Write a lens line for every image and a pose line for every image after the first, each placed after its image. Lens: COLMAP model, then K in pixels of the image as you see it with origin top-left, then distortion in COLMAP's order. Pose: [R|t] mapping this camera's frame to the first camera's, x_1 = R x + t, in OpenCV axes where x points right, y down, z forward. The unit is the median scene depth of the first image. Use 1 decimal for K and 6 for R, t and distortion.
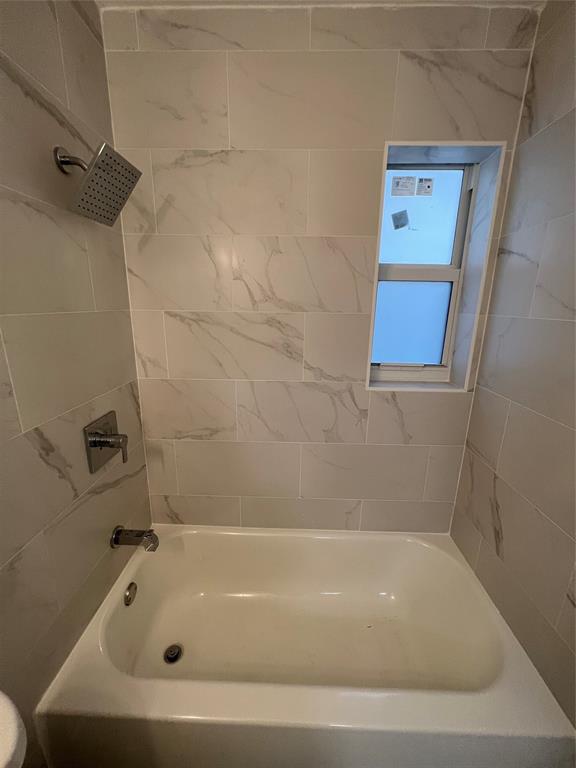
lens RADIAL K [[307.1, 0, 286.9], [0, 307.1, 382.0], [0, 0, 1]] dist [0.000285, 0.000039]
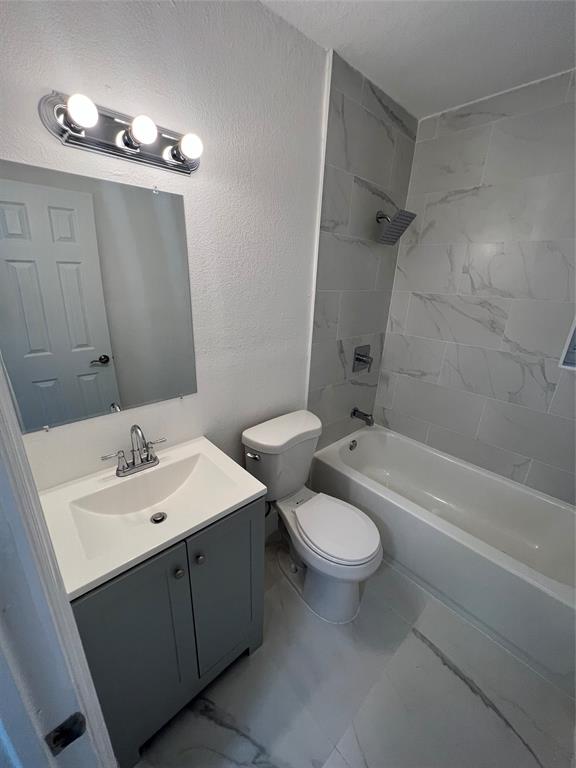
lens RADIAL K [[307.1, 0, 286.9], [0, 307.1, 382.0], [0, 0, 1]] dist [0.000285, 0.000039]
pose [[0.699600, 0.246952, -0.670503, 0.352658], [-0.209704, 0.968017, 0.137724, 0.147028], [0.683070, 0.044256, 0.729011, -0.628552]]
